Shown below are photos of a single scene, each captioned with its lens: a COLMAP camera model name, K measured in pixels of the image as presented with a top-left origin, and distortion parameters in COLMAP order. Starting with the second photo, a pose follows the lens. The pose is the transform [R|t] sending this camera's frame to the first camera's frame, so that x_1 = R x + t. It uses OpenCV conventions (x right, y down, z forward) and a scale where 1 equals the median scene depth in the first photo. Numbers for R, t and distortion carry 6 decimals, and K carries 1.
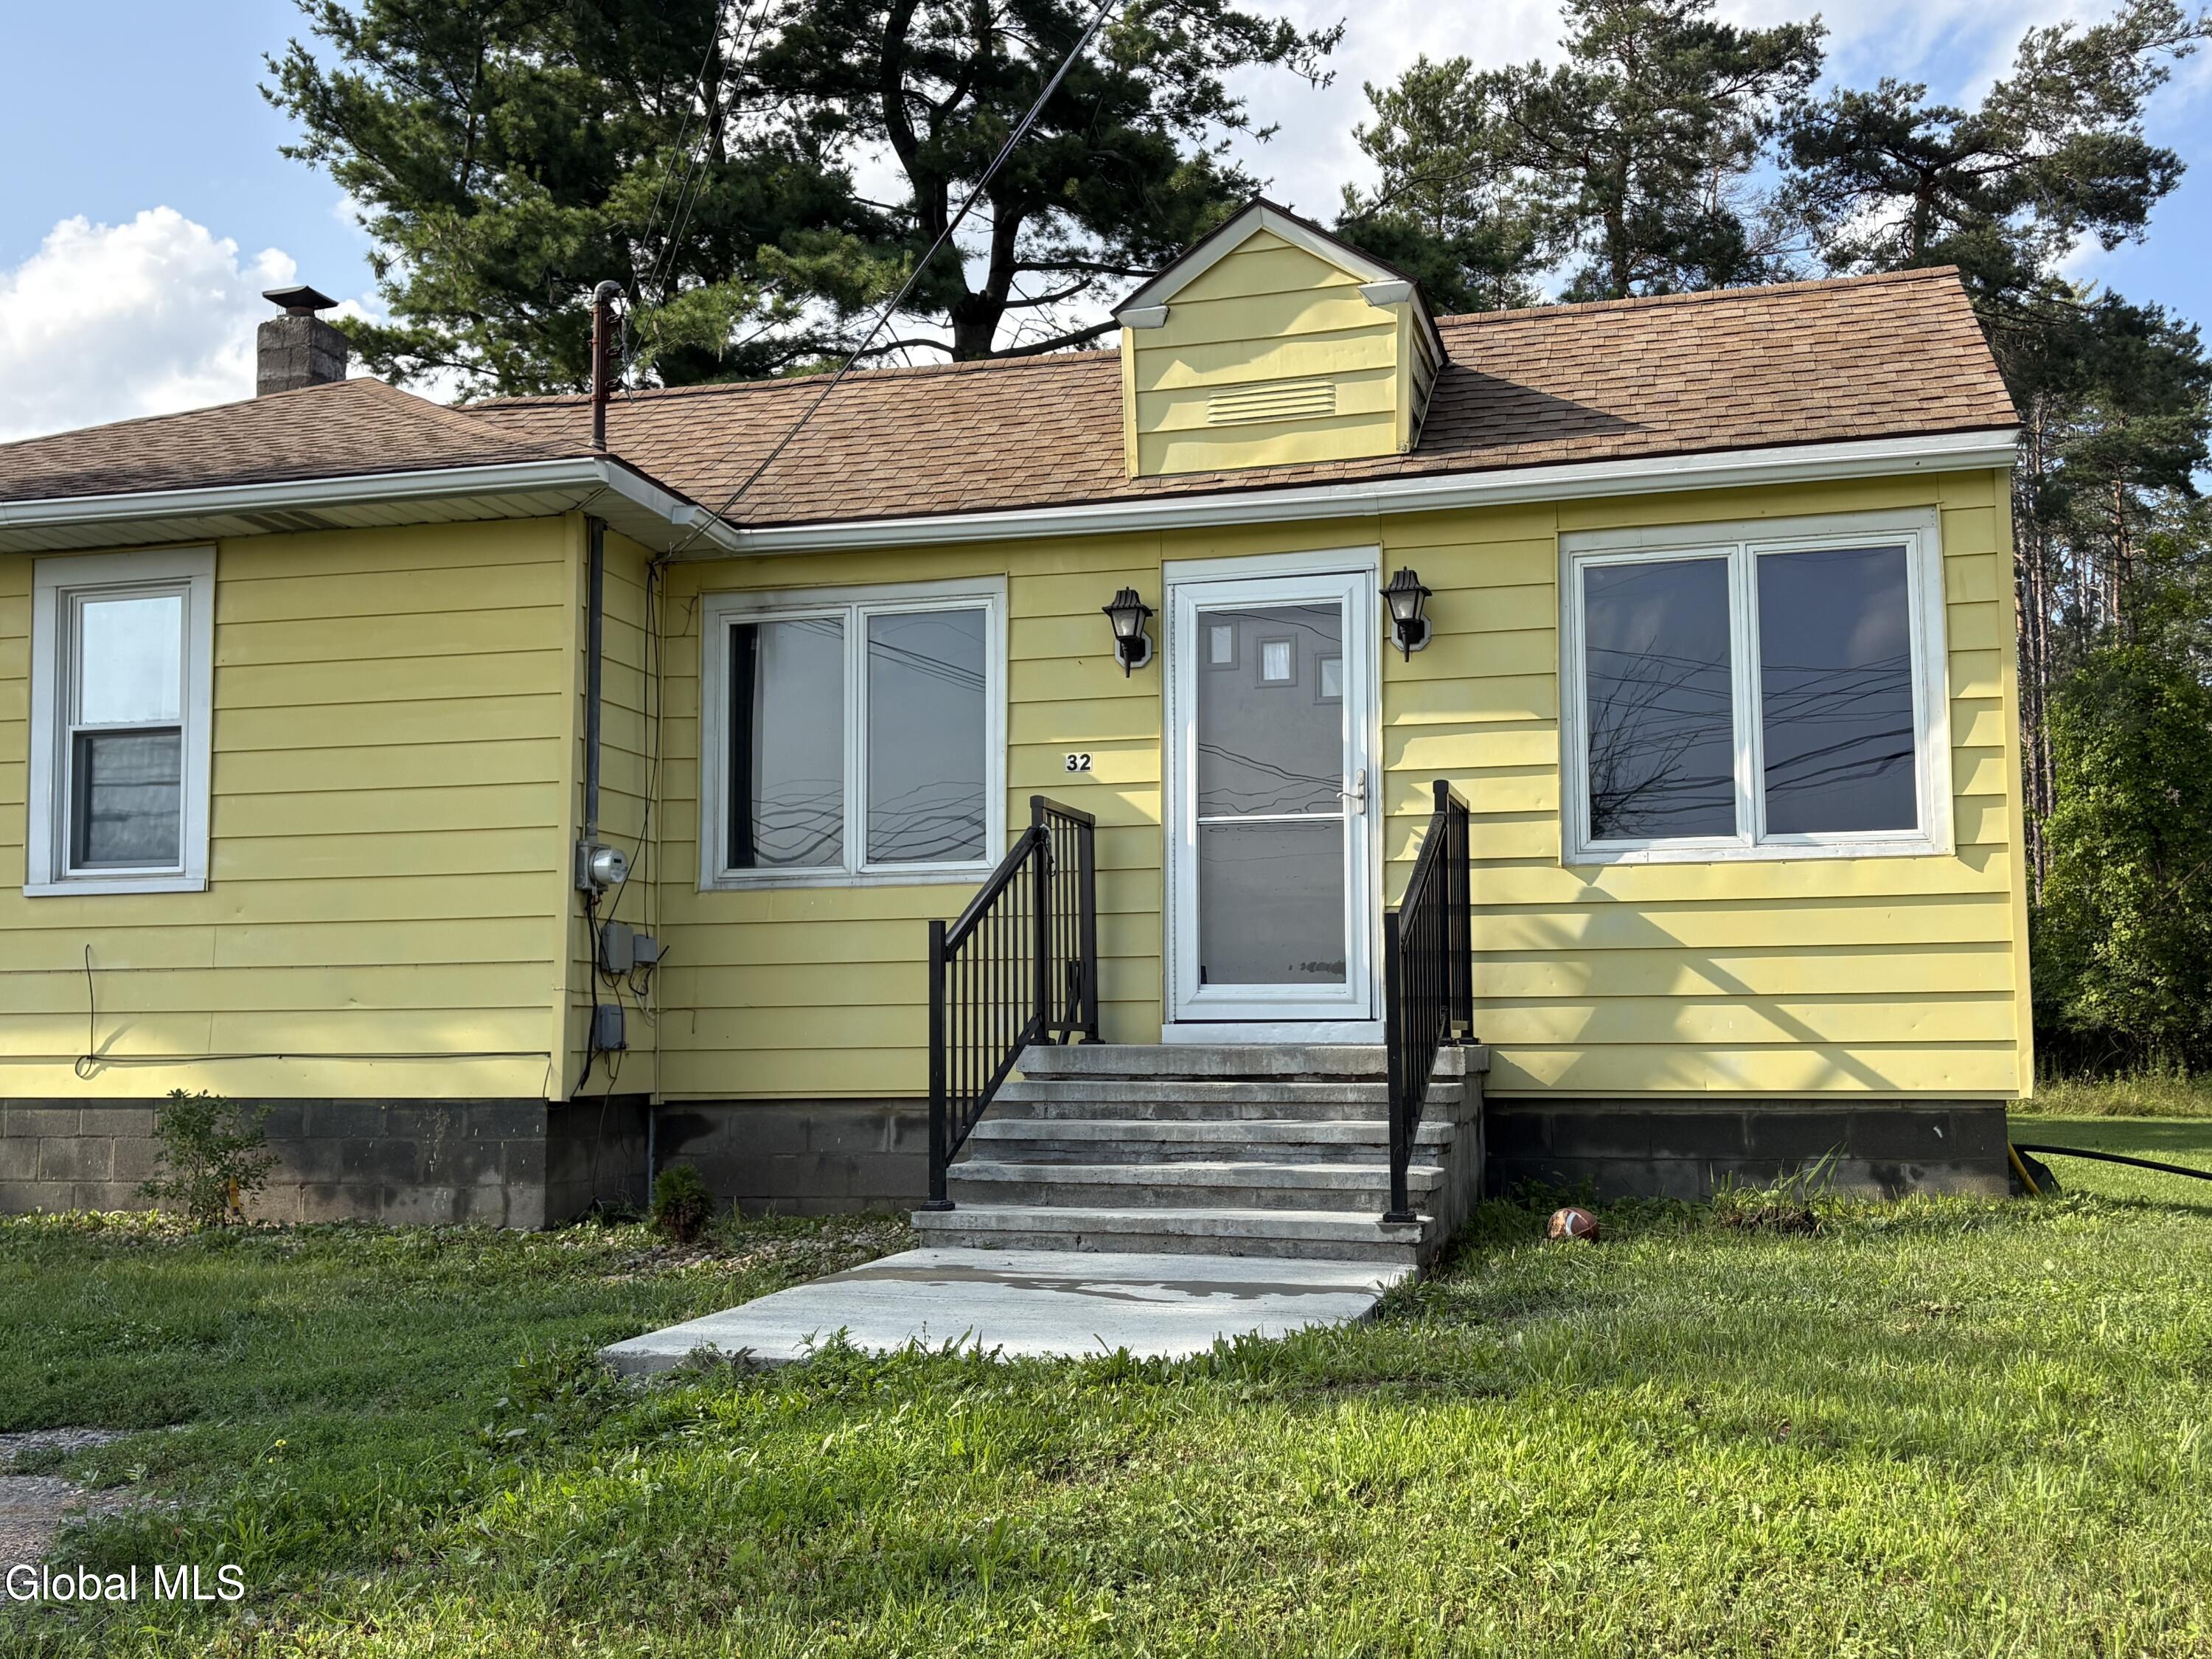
lens RADIAL K [[2050.1, 0, 1106.0], [0, 2050.1, 829.5], [0, 0, 1]] dist [0.144720, -0.203970]
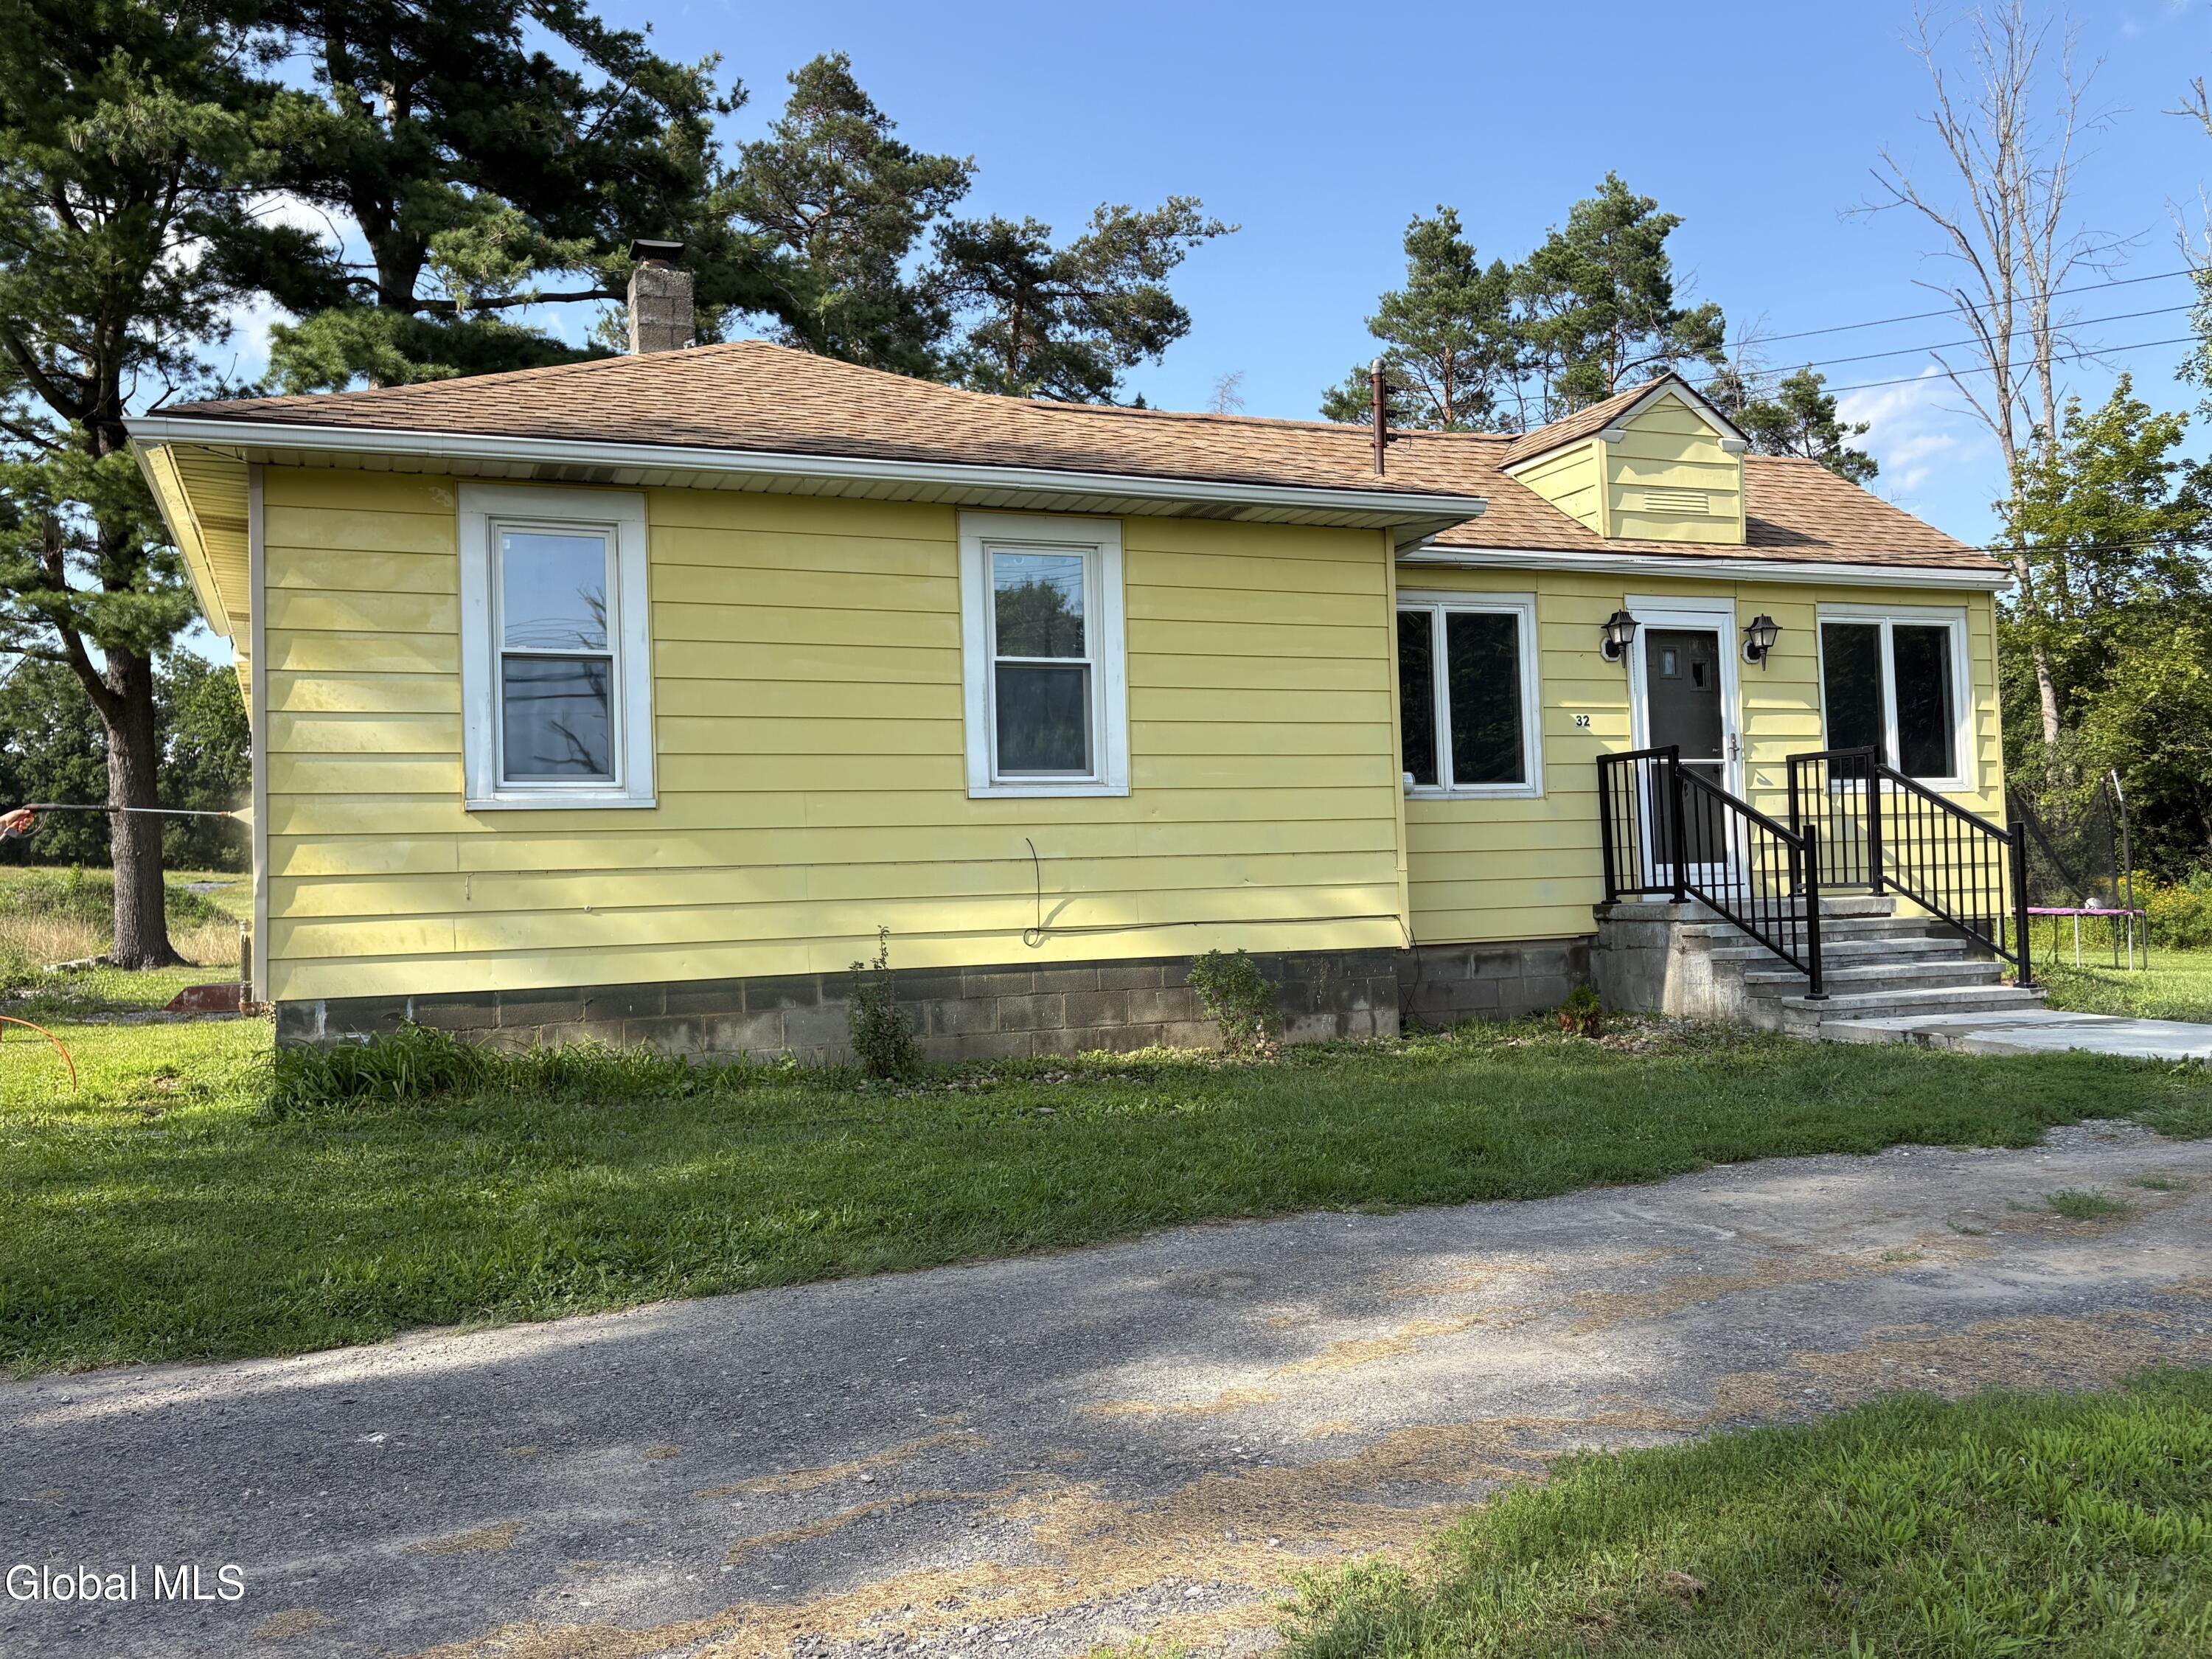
lens RADIAL K [[1662.7, 0, 1103.5], [0, 1662.7, 833.1], [0, 0, 1]] dist [0.035172, -0.027384]
pose [[0.807435, -0.000252, 0.589956, -1.036813], [-0.032583, 0.998455, 0.045022, 0.006952], [-0.589056, -0.055575, 0.806179, 0.196040]]
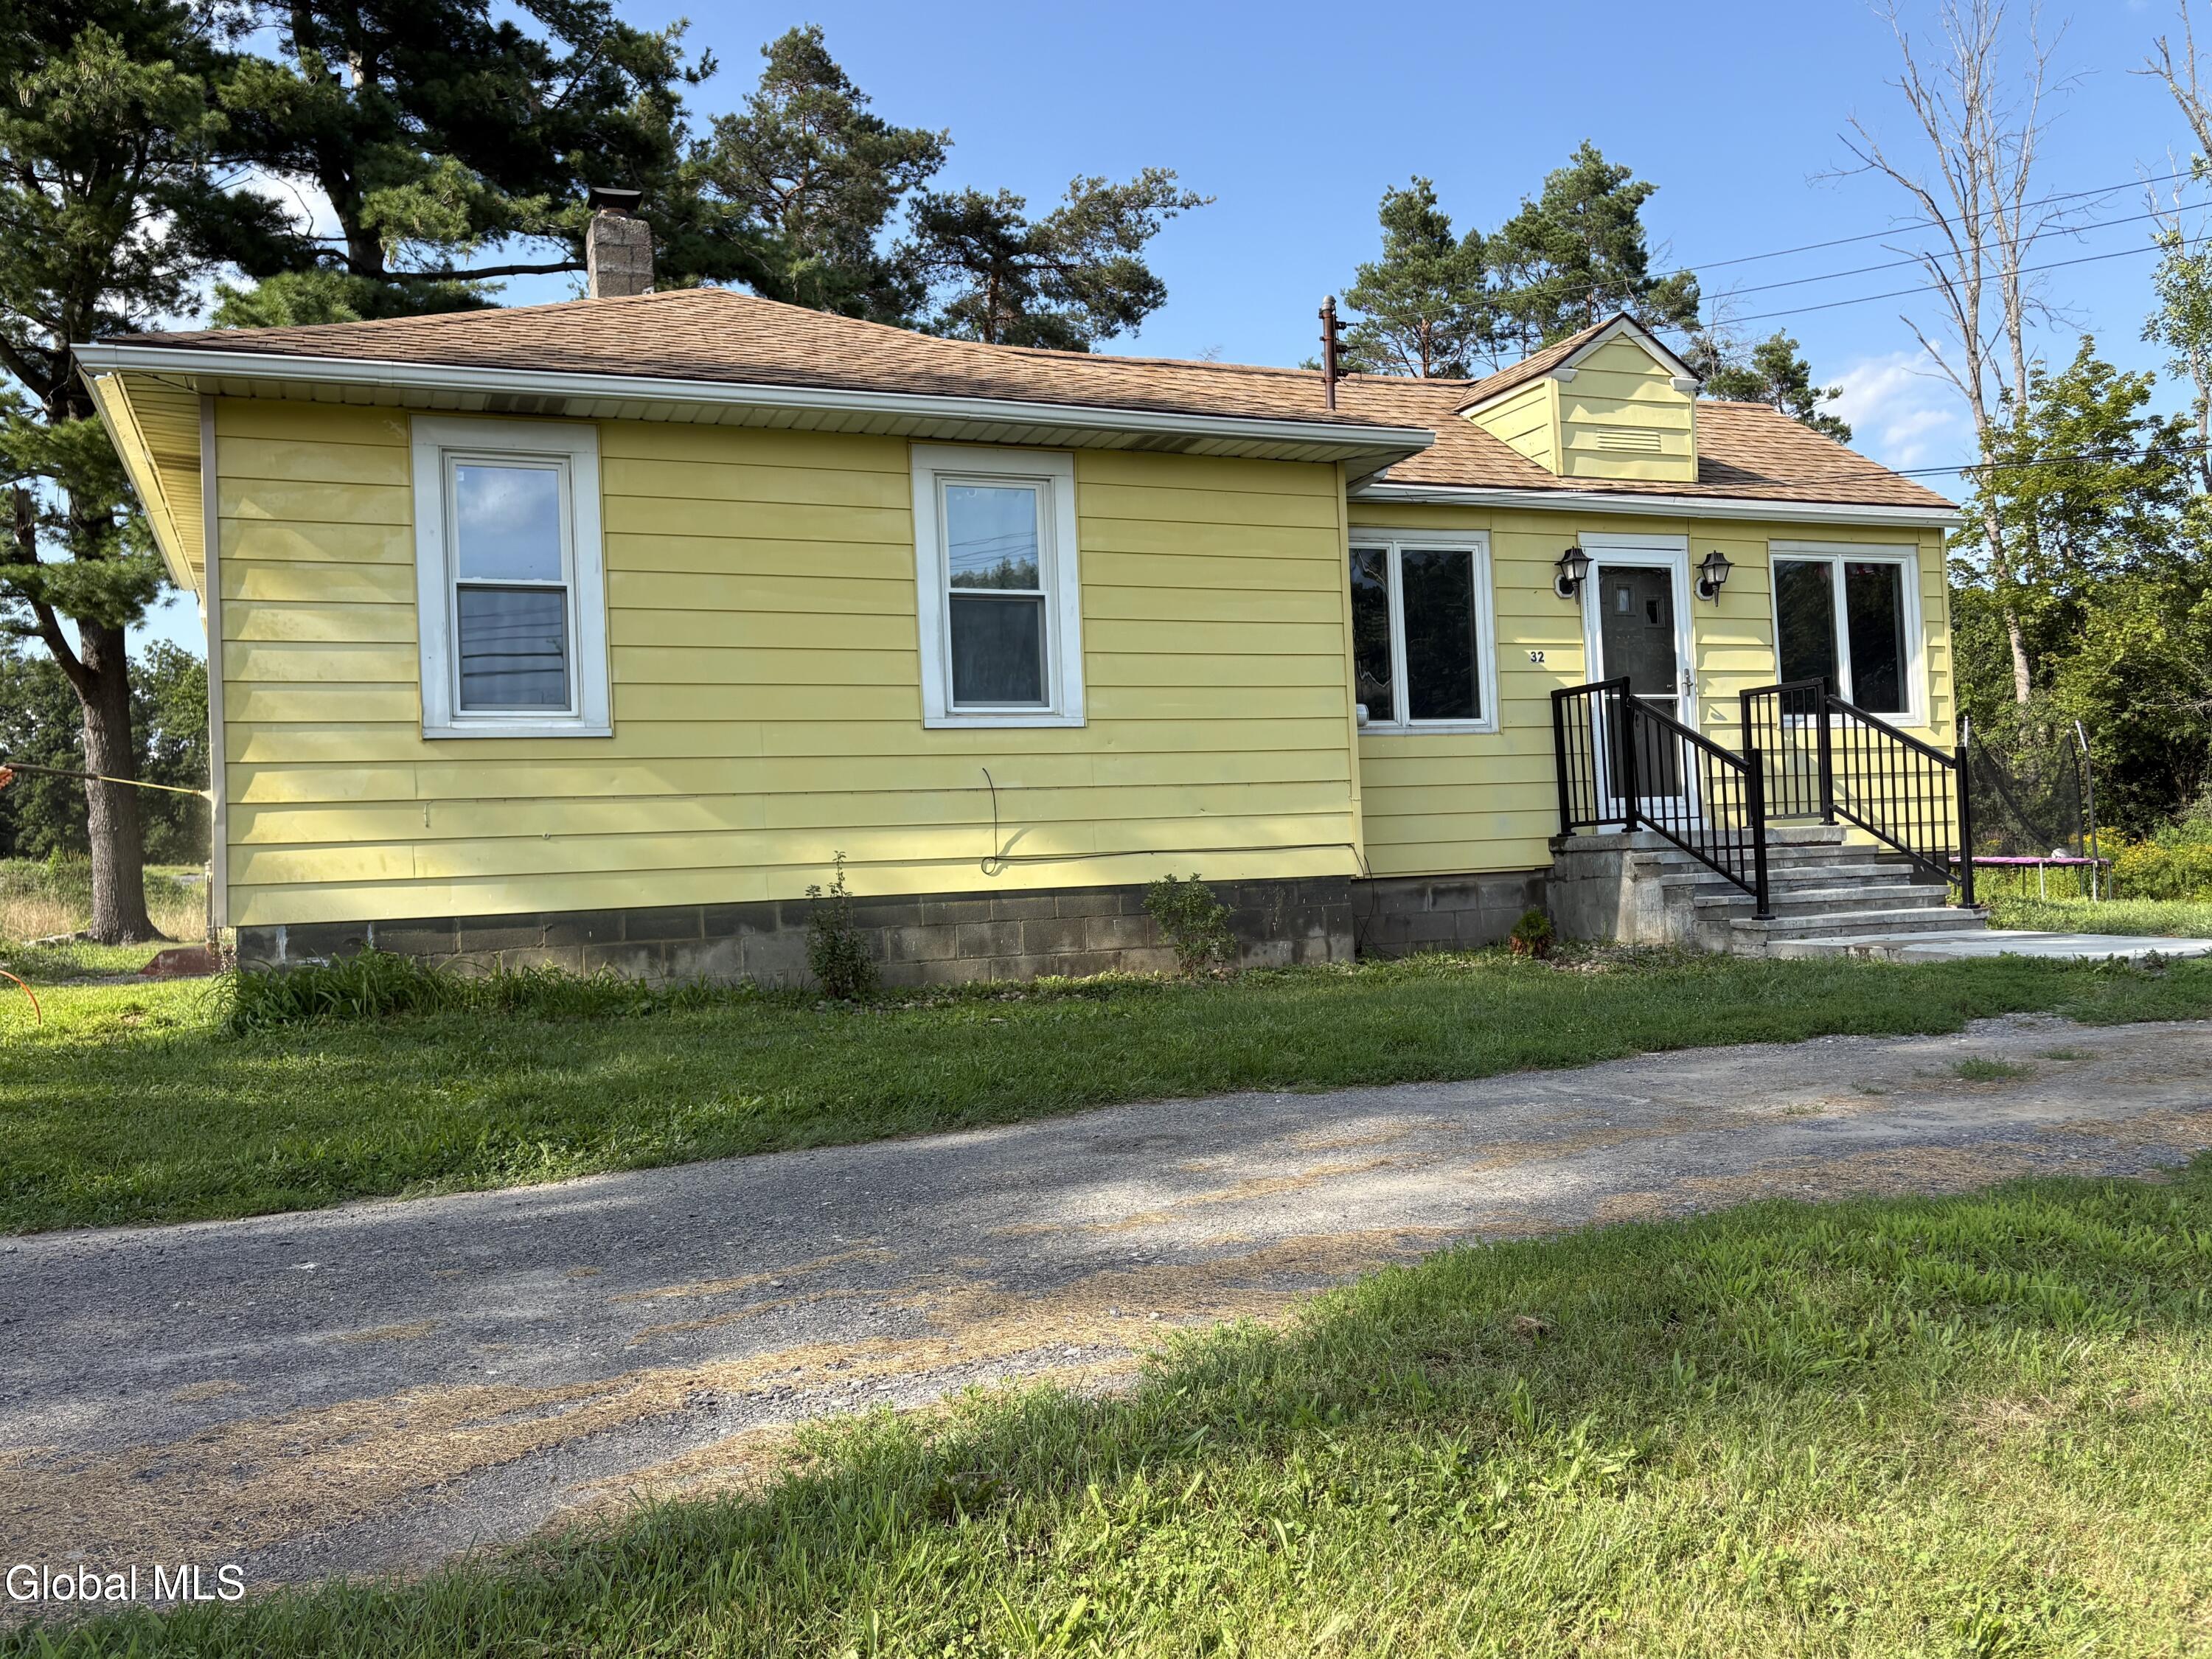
lens RADIAL K [[1661.9, 0, 1106.0], [0, 1661.9, 829.5], [0, 0, 1]] dist [0.035062, -0.028637]
pose [[0.802516, -0.014179, 0.596462, -1.028536], [-0.021642, 0.998368, 0.052851, 0.038495], [-0.596238, -0.055322, 0.800900, 0.171923]]
